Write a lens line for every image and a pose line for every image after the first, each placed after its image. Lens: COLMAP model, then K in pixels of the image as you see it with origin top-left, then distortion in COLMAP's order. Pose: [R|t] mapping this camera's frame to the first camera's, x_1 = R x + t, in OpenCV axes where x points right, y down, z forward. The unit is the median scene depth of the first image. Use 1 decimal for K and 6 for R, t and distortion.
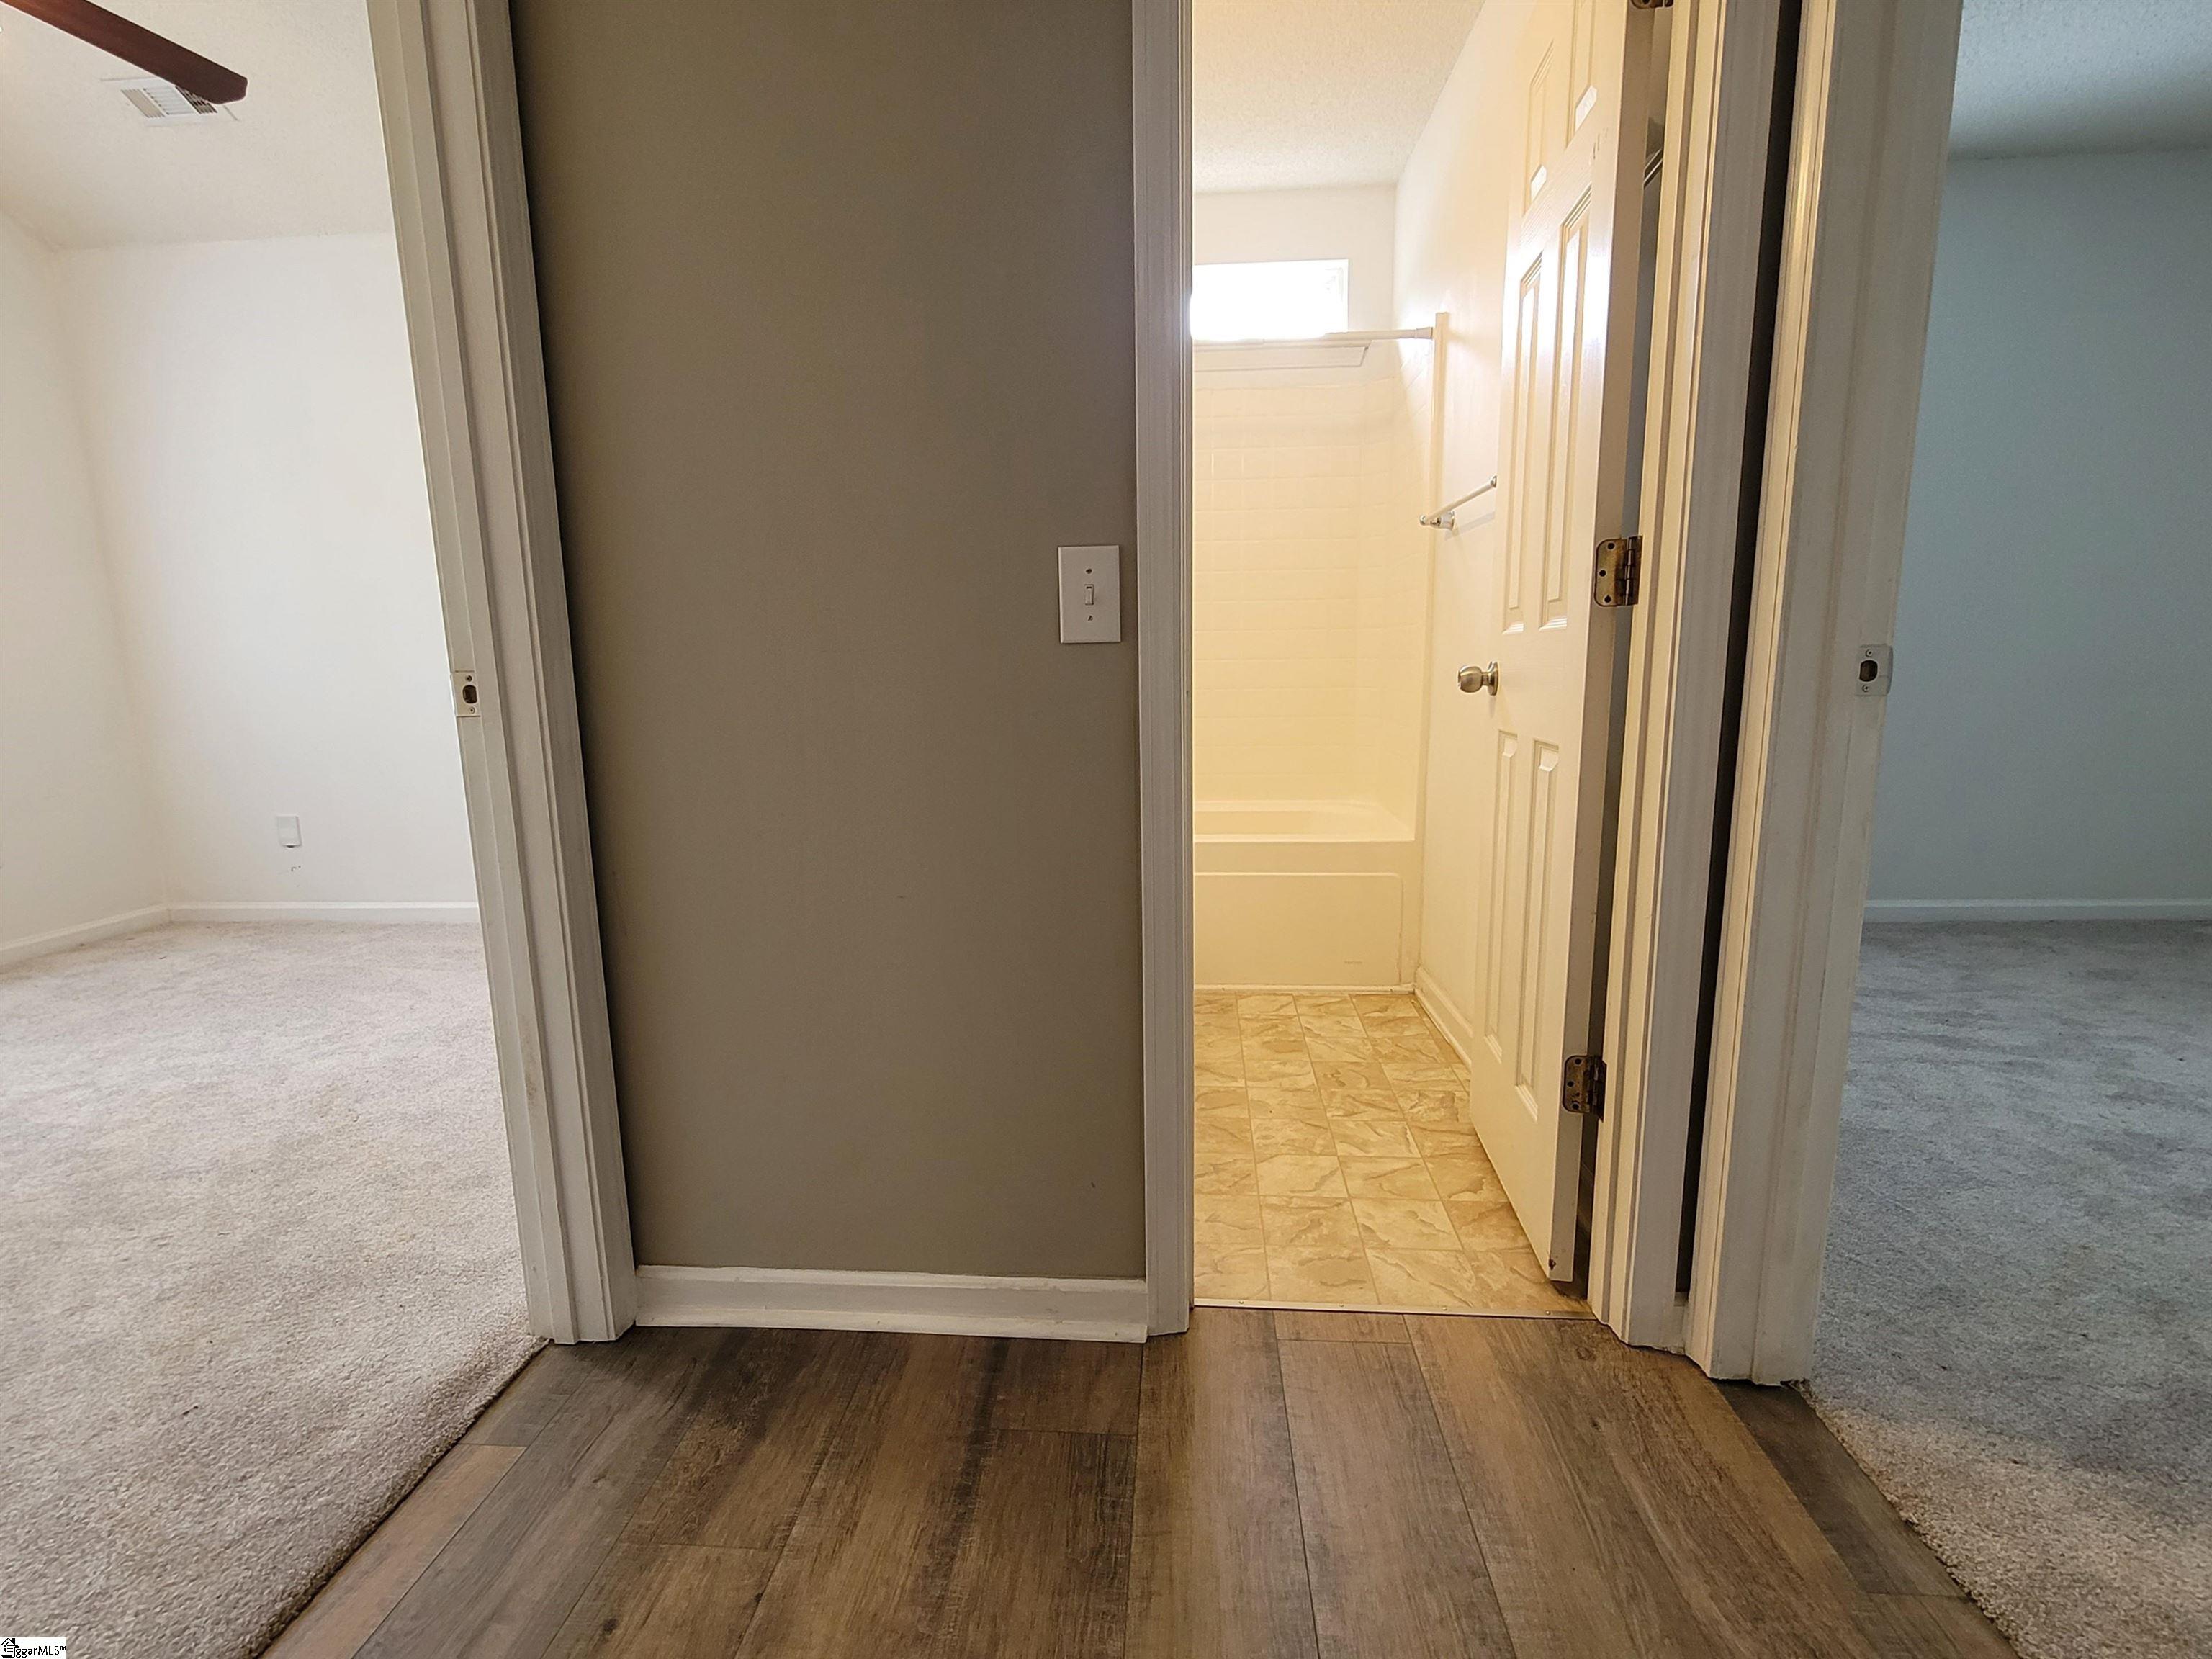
lens RADIAL K [[1048.1, 0, 1108.4], [0, 1048.1, 846.9], [0, 0, 1]] dist [0.000229, -0.000384]
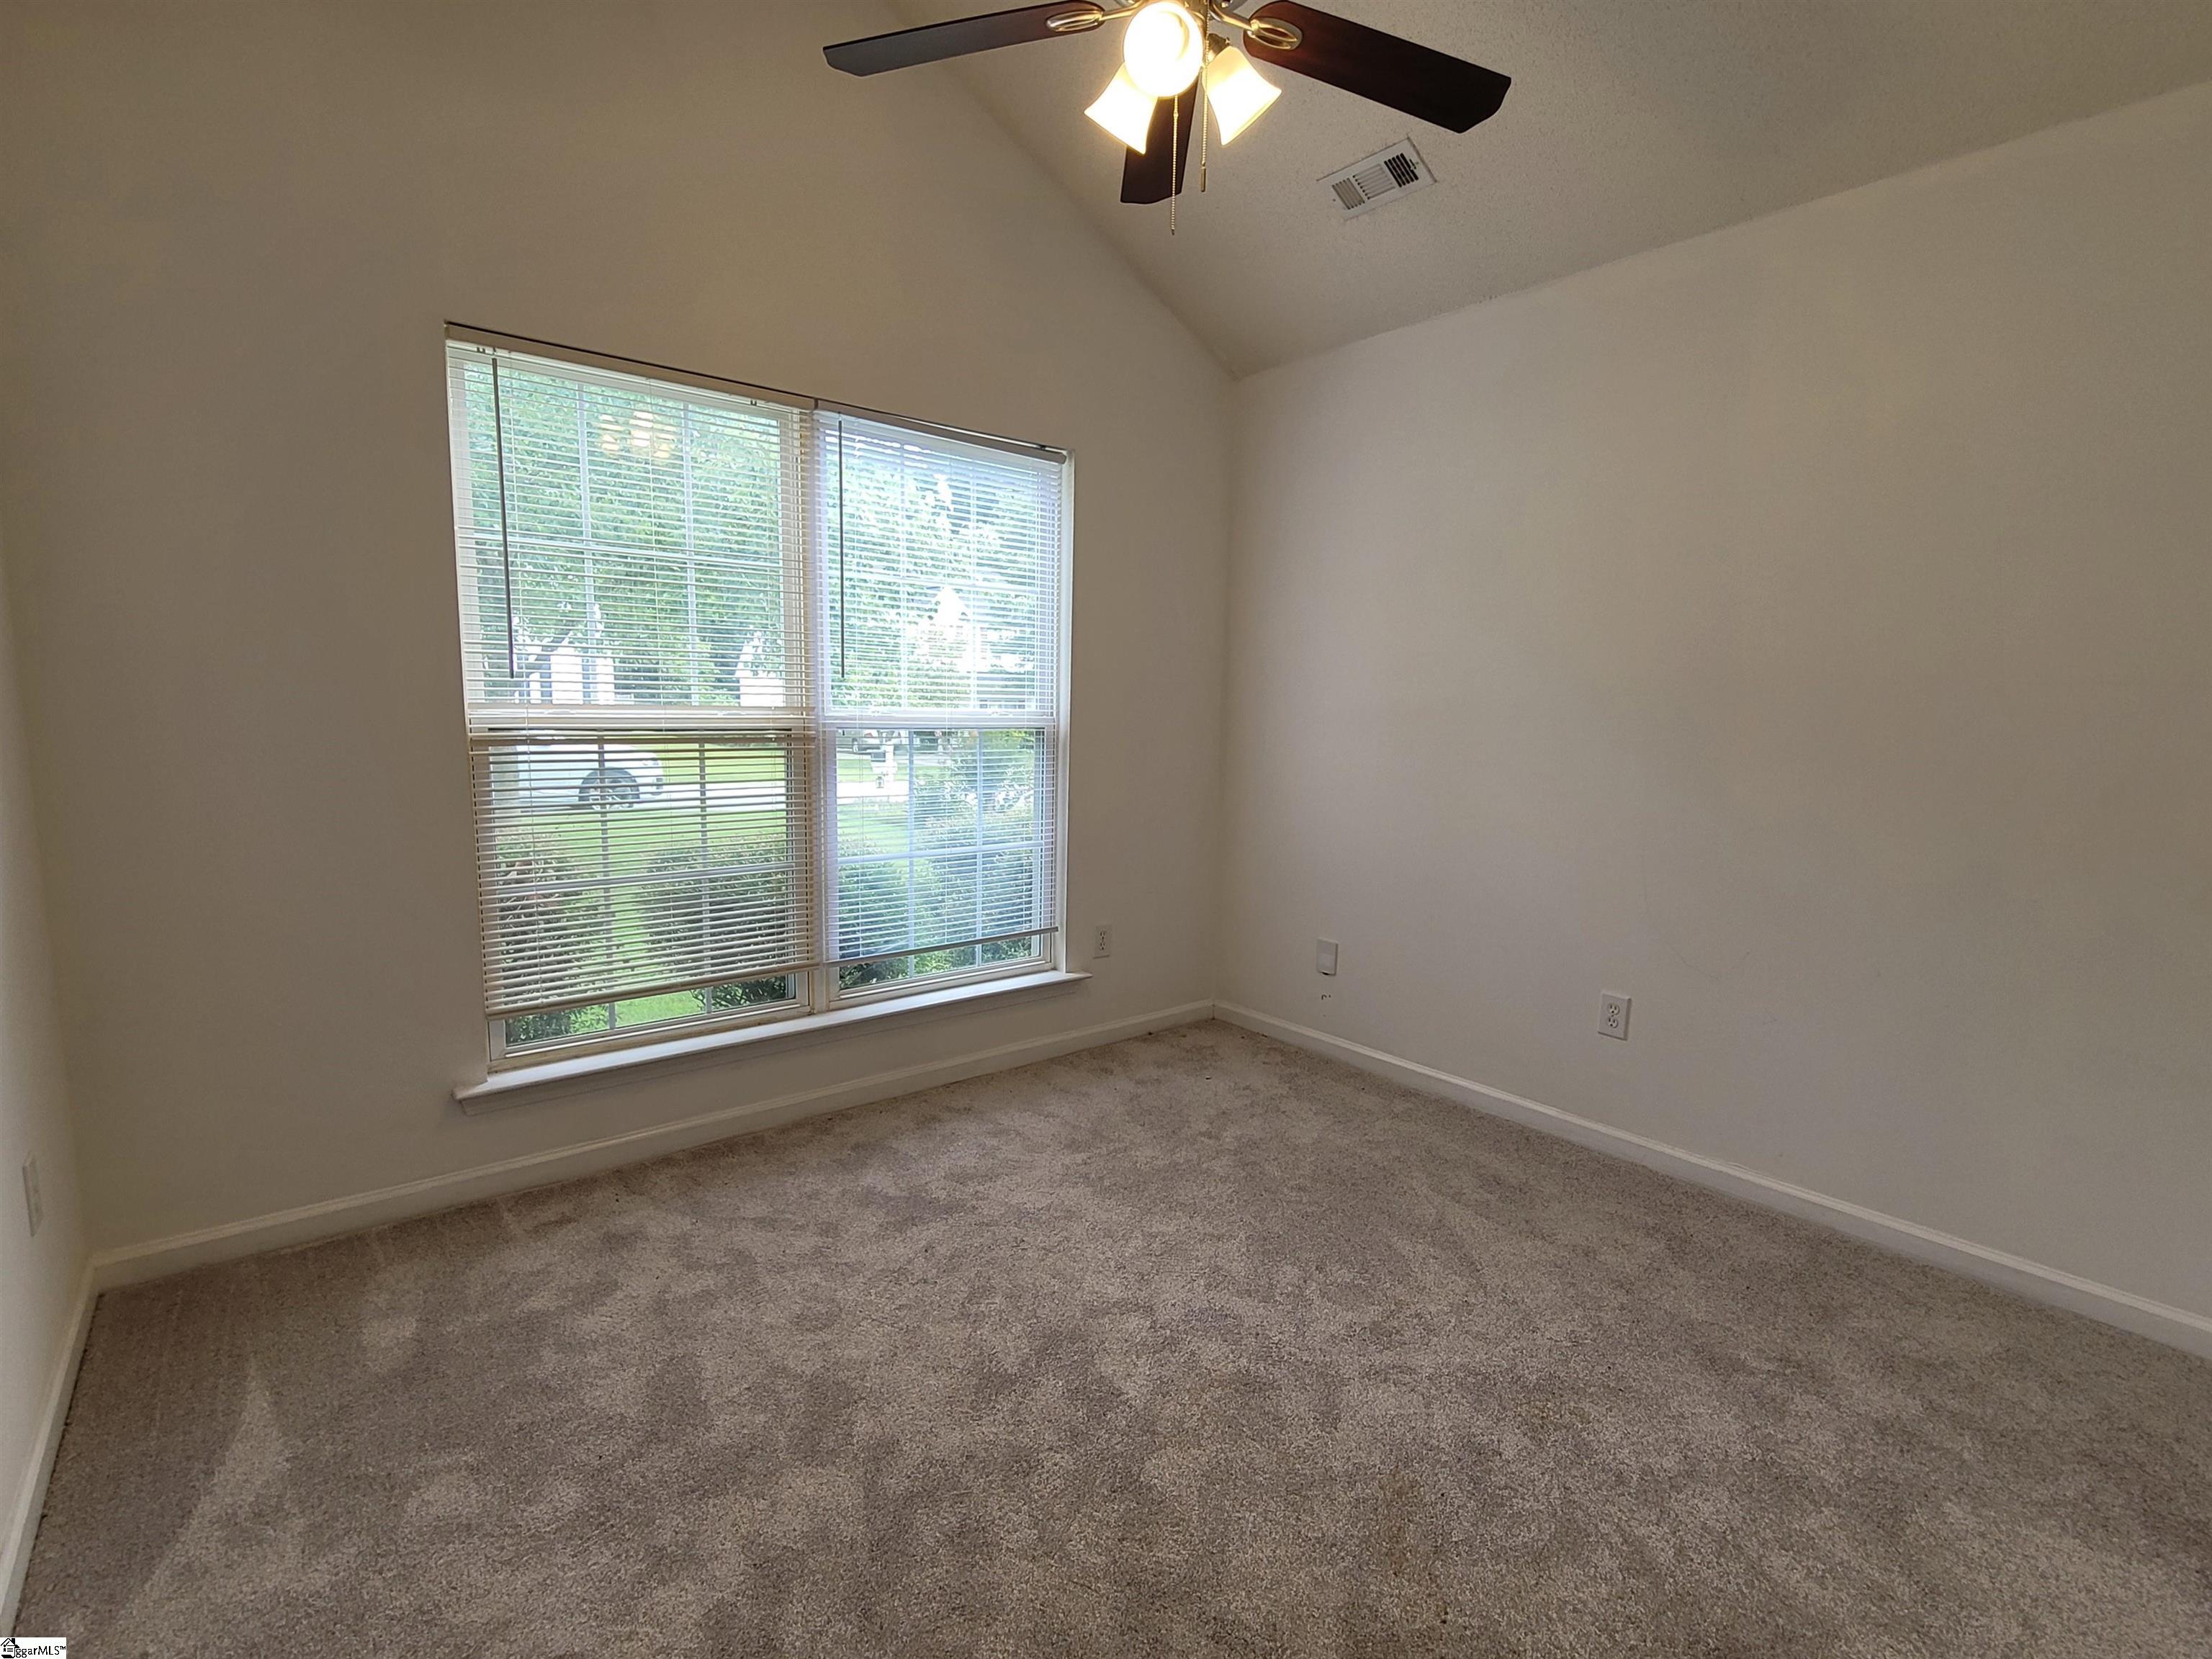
lens RADIAL K [[1048.1, 0, 1107.7], [0, 1048.1, 828.3], [0, 0, 1]] dist [0.000229, -0.000384]
pose [[0.682835, 0.110983, -0.722093, -0.387405], [-0.153459, 0.988132, 0.006756, -0.156884], [0.714273, 0.106198, 0.691763, 0.314182]]
